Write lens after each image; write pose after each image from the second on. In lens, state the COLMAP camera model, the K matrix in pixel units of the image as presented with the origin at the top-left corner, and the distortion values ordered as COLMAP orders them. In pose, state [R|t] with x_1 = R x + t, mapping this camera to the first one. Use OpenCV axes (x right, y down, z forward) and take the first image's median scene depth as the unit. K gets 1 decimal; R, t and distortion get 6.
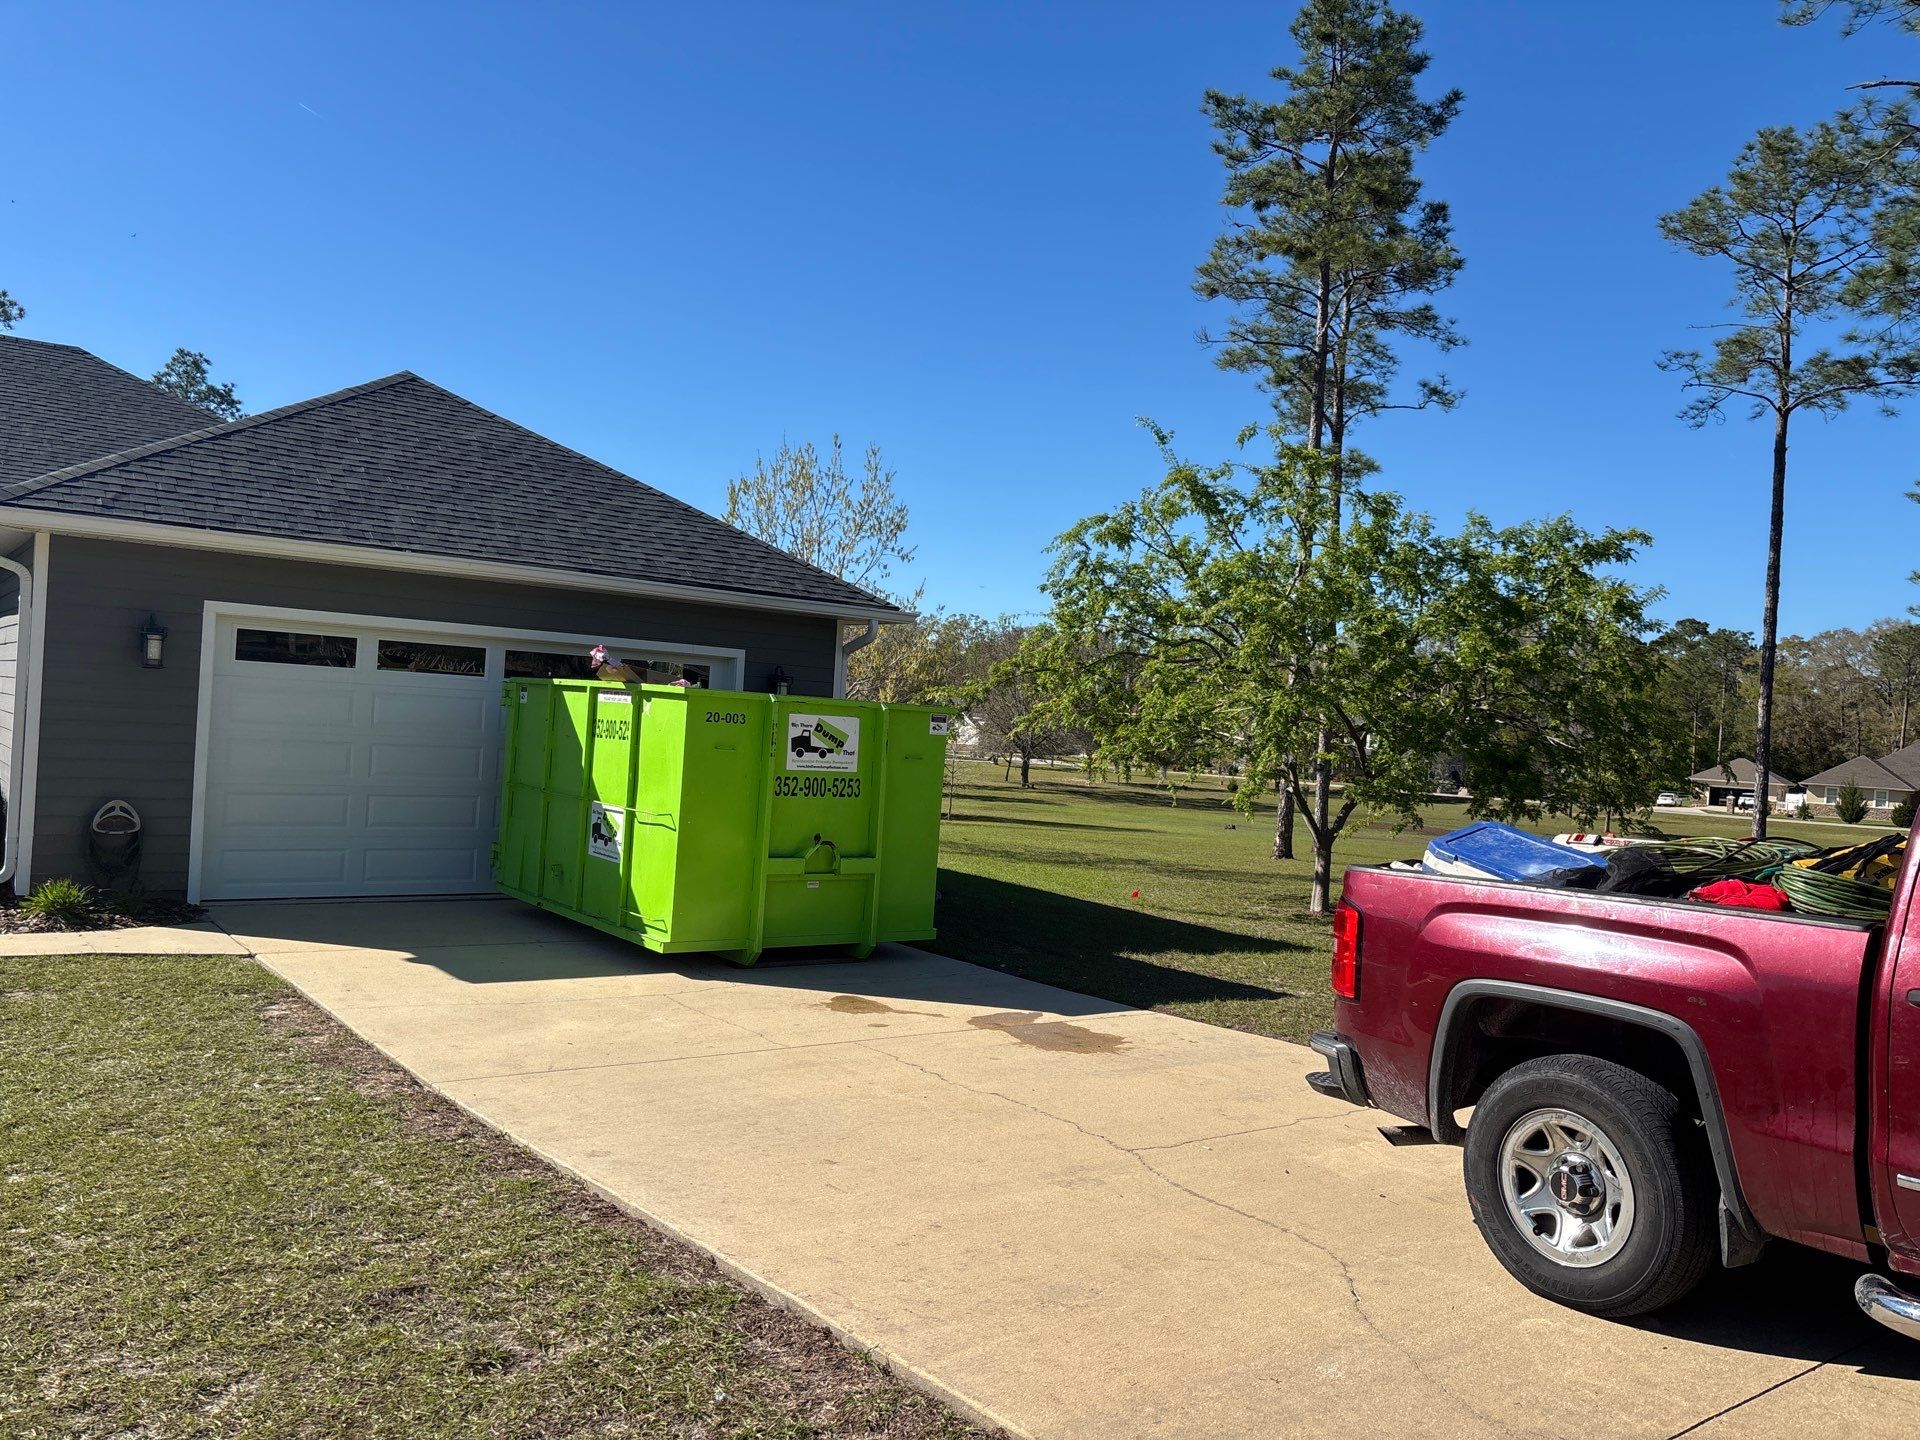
lens RADIAL K [[1456.0, 0, 1038.7], [0, 1456.0, 718.5], [0, 0, 1]] dist [0.001697, -0.001722]
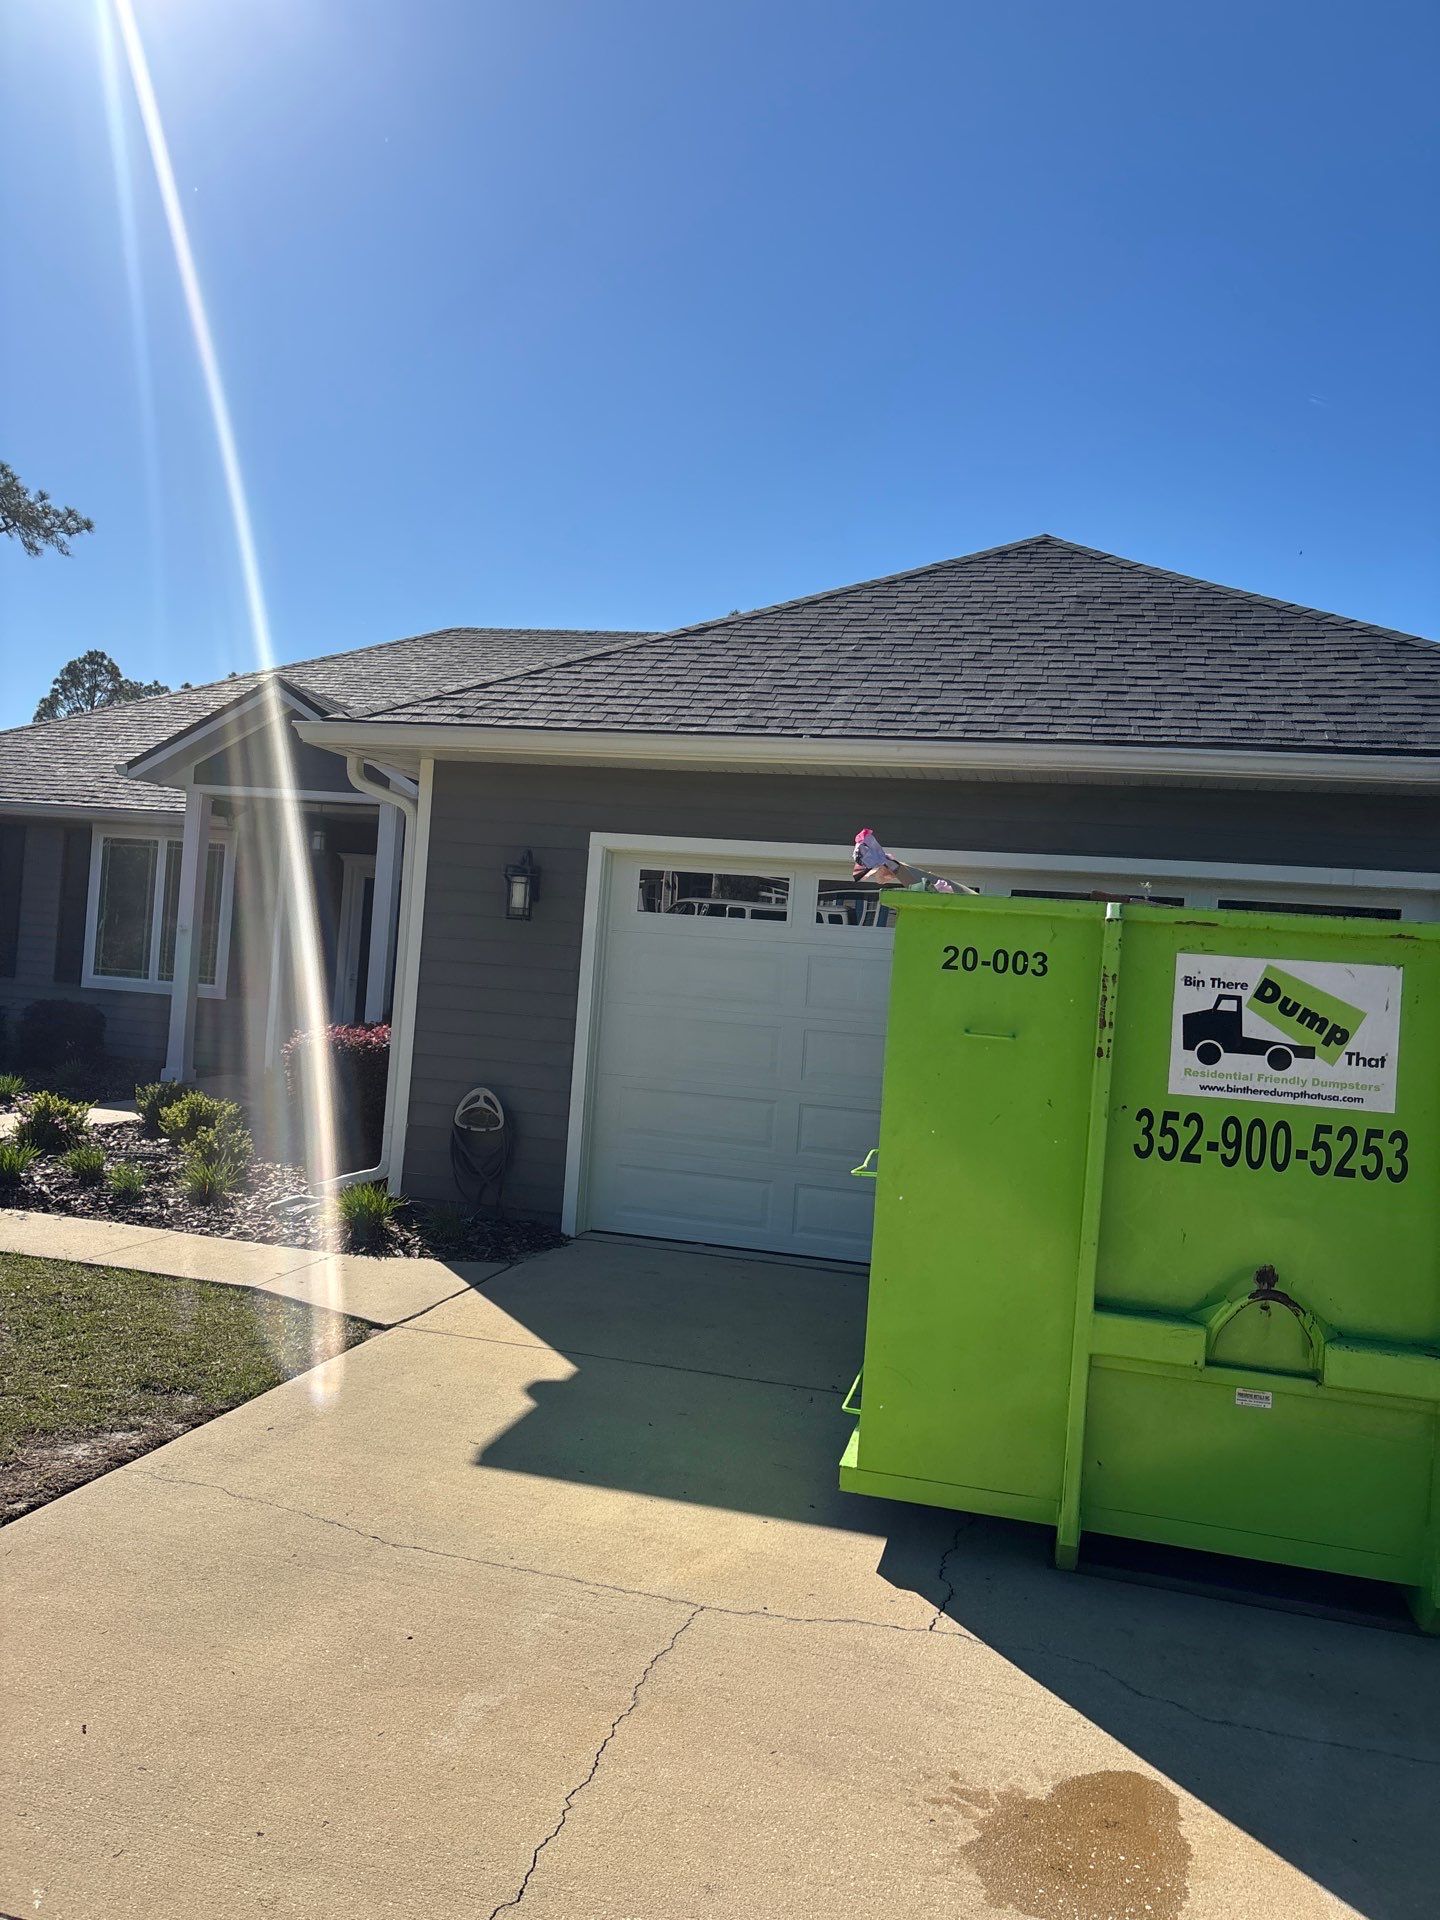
lens RADIAL K [[1456.0, 0, 676.7], [0, 1456.0, 965.4], [0, 0, 1]] dist [0.001697, -0.001722]
pose [[0.585293, -0.016441, -0.810655, 0.068242], [-0.030466, 0.998642, -0.042251, 0.020021], [0.810250, 0.049427, 0.583997, 0.624410]]
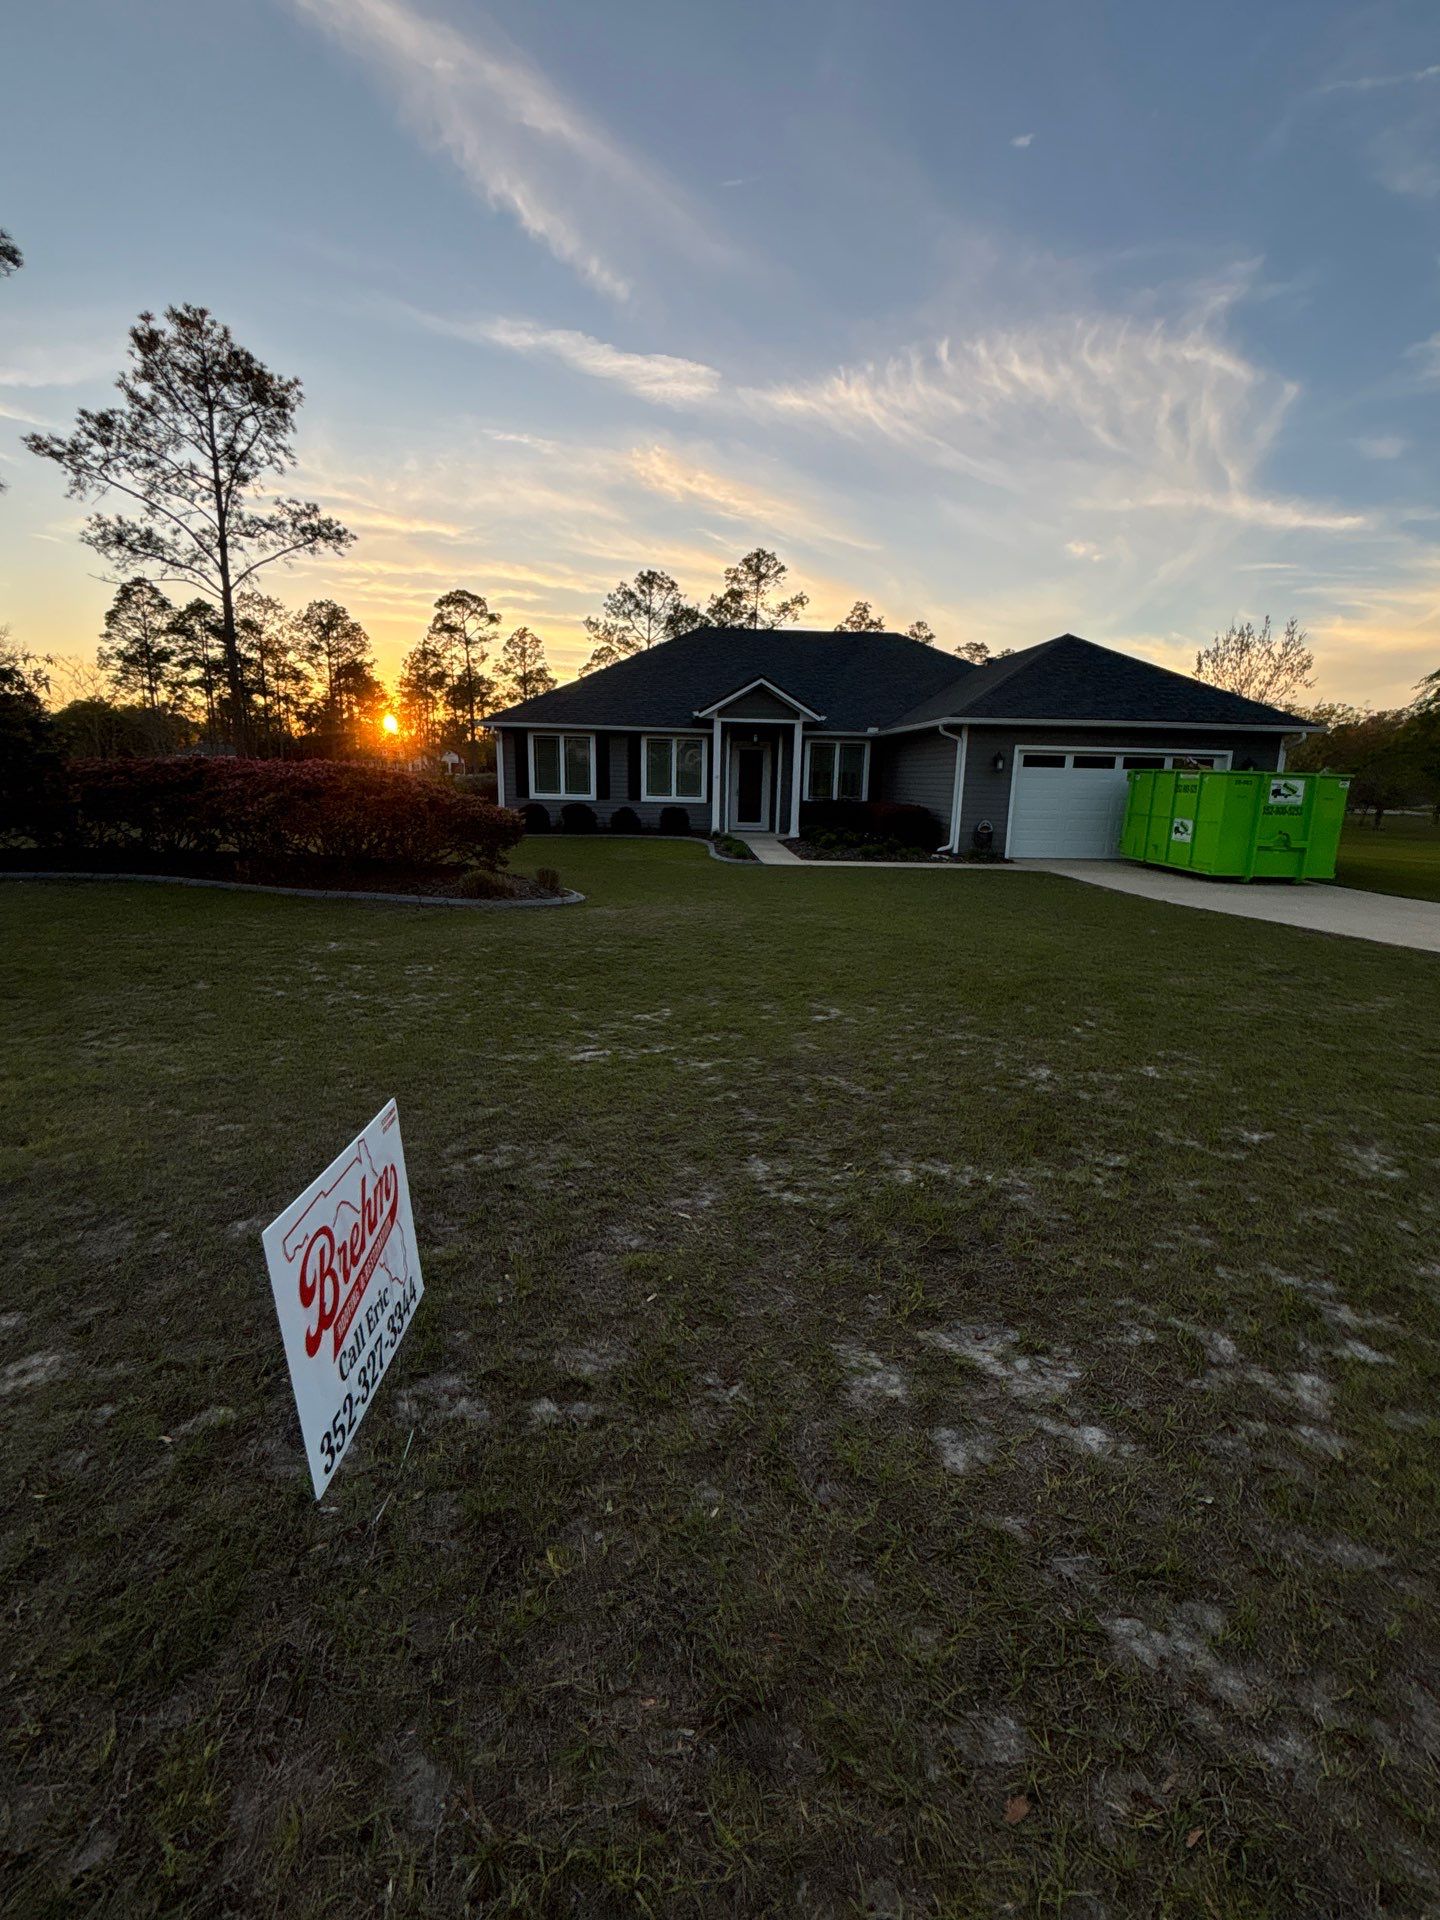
lens RADIAL K [[927.3, 0, 664.5], [0, 927.3, 981.8], [0, 0, 1]] dist [-0.005976, -0.000532]
pose [[0.791980, 0.091752, -0.603614, -0.010998], [0.030637, 0.981426, 0.189378, 0.003973], [0.609778, -0.168476, 0.774459, -0.833584]]
